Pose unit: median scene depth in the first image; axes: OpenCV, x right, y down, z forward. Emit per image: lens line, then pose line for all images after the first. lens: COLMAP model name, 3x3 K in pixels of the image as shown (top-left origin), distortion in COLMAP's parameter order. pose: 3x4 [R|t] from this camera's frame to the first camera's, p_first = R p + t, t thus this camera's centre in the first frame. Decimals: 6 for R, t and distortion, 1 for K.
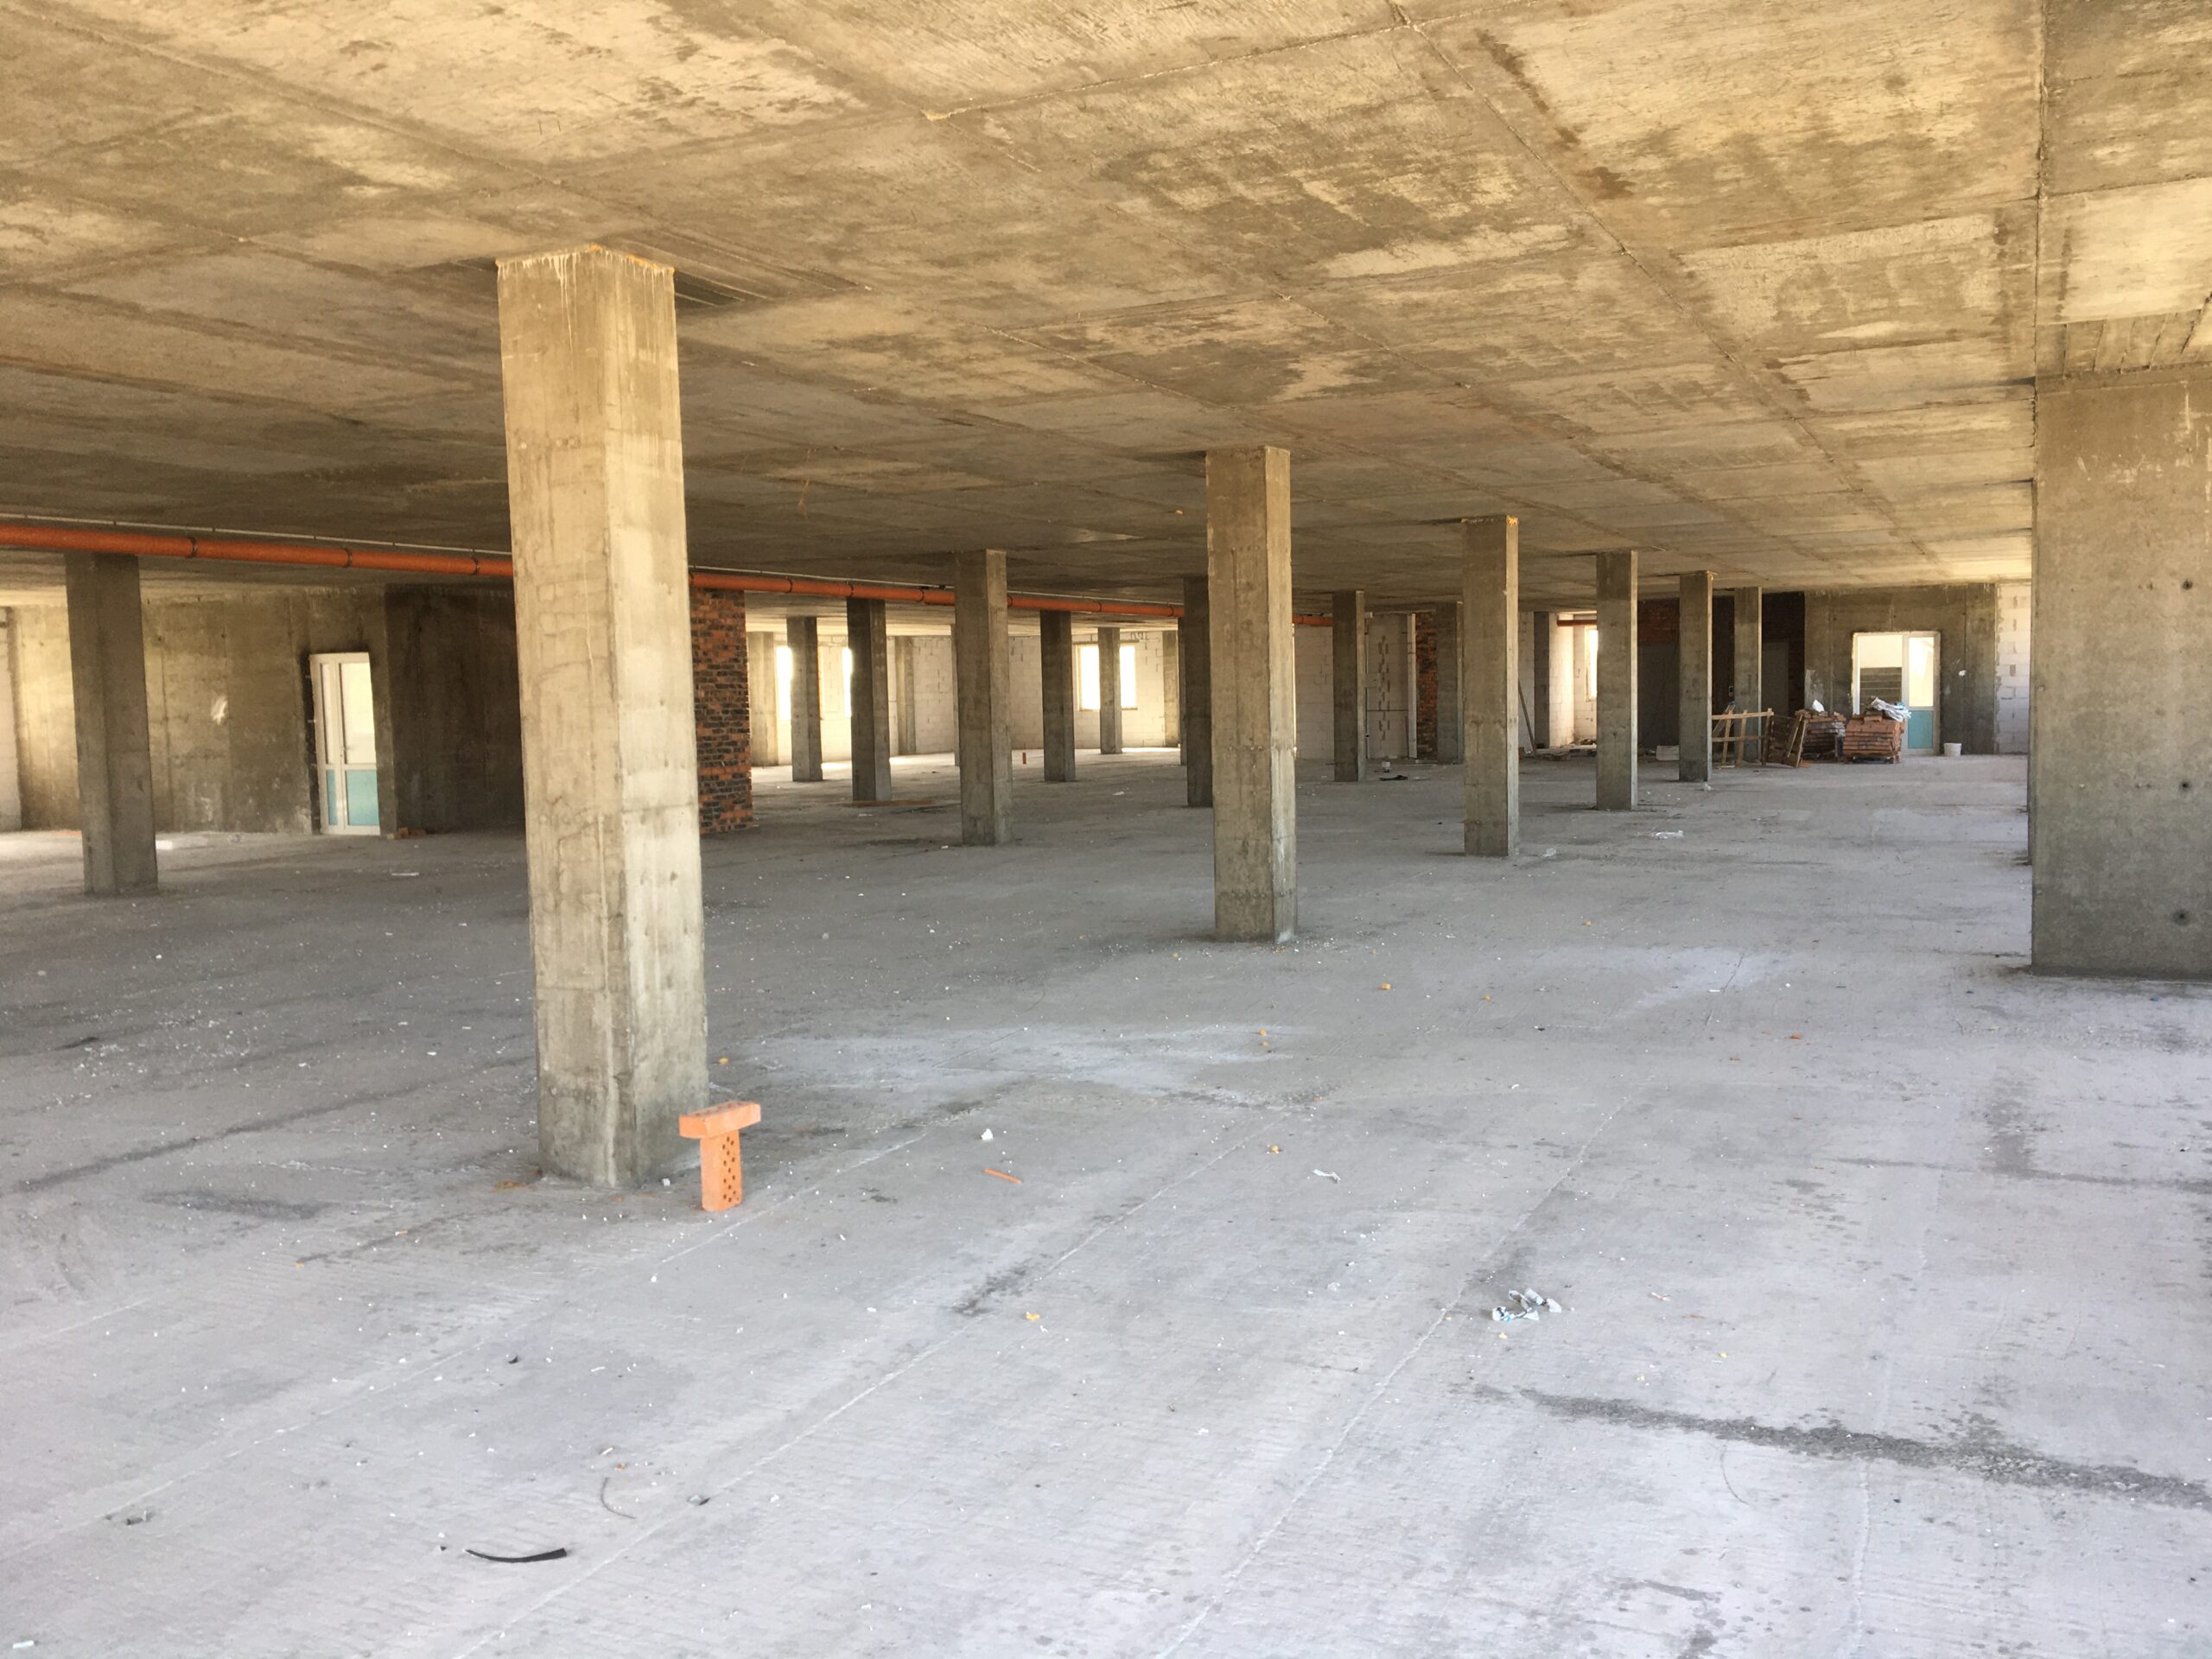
lens RADIAL K [[1881.1, 0, 1110.2], [0, 1881.1, 816.4], [0, 0, 1]] dist [0.088472, -0.082433]
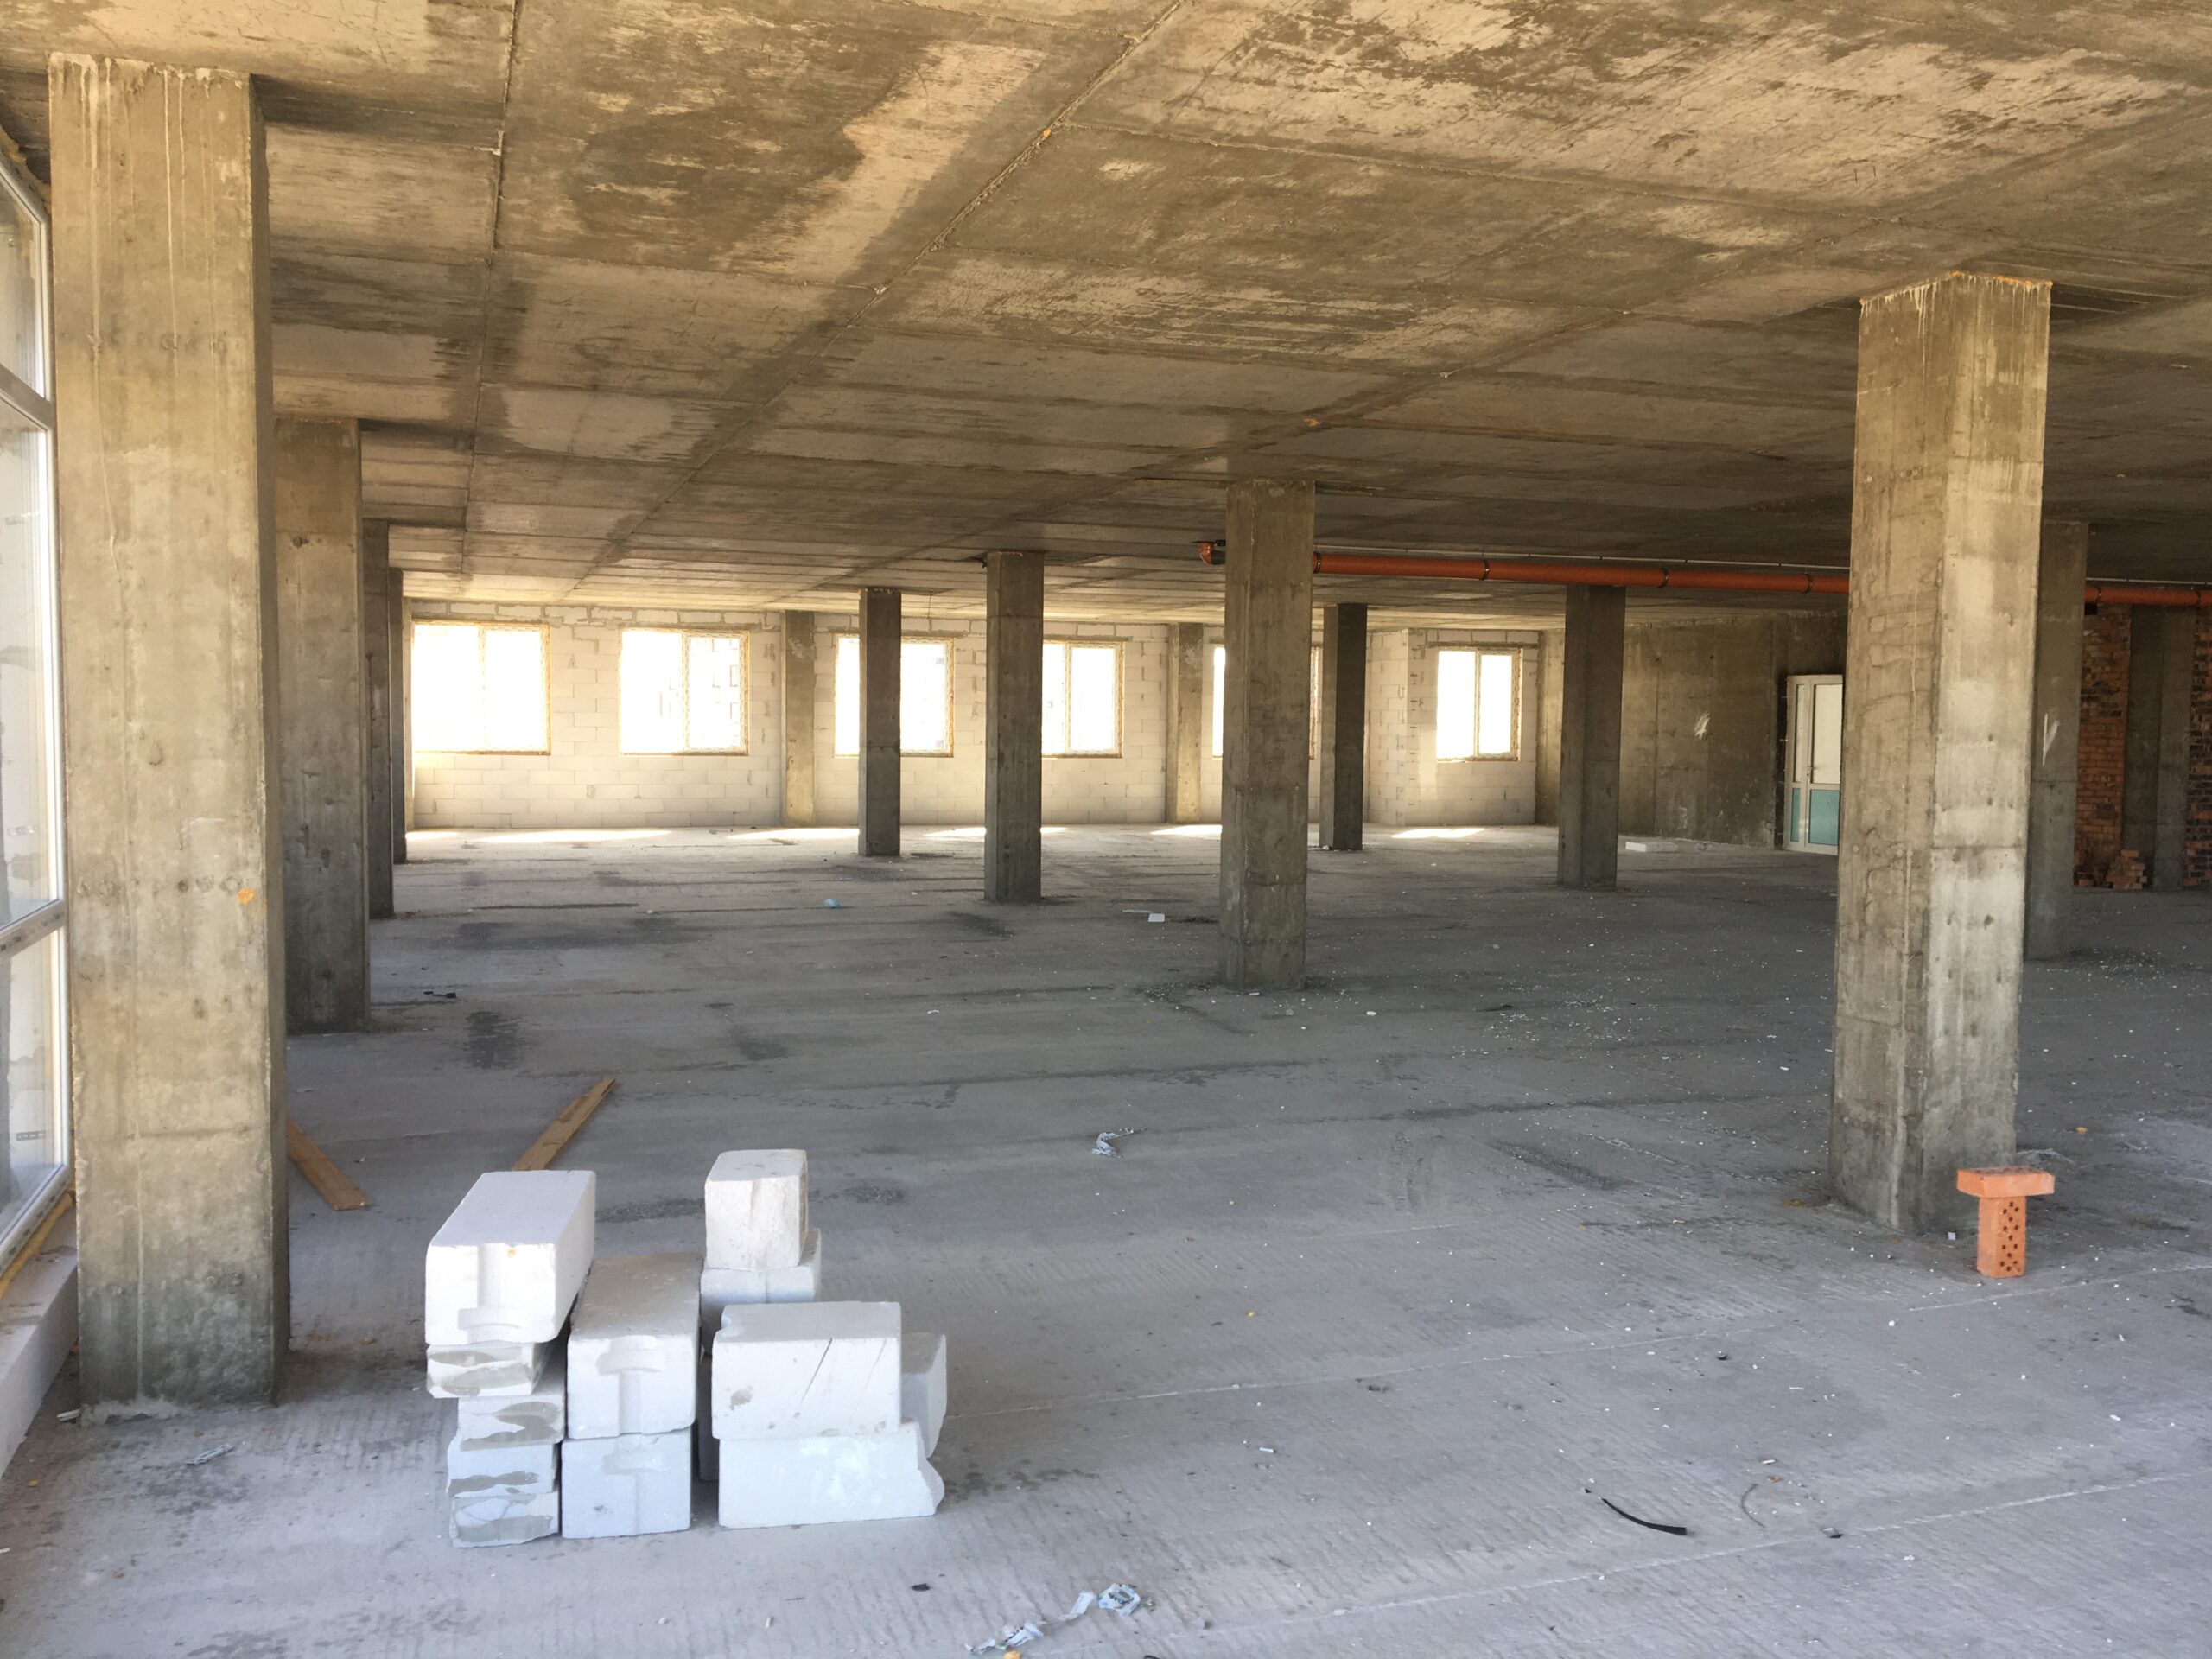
lens RADIAL K [[1881.1, 0, 1110.2], [0, 1881.1, 816.4], [0, 0, 1]] dist [0.088472, -0.082433]
pose [[0.727275, 0.072817, -0.682473, 0.104114], [-0.079976, 0.996573, 0.021104, -0.005596], [0.681671, 0.039233, 0.730606, -0.008170]]
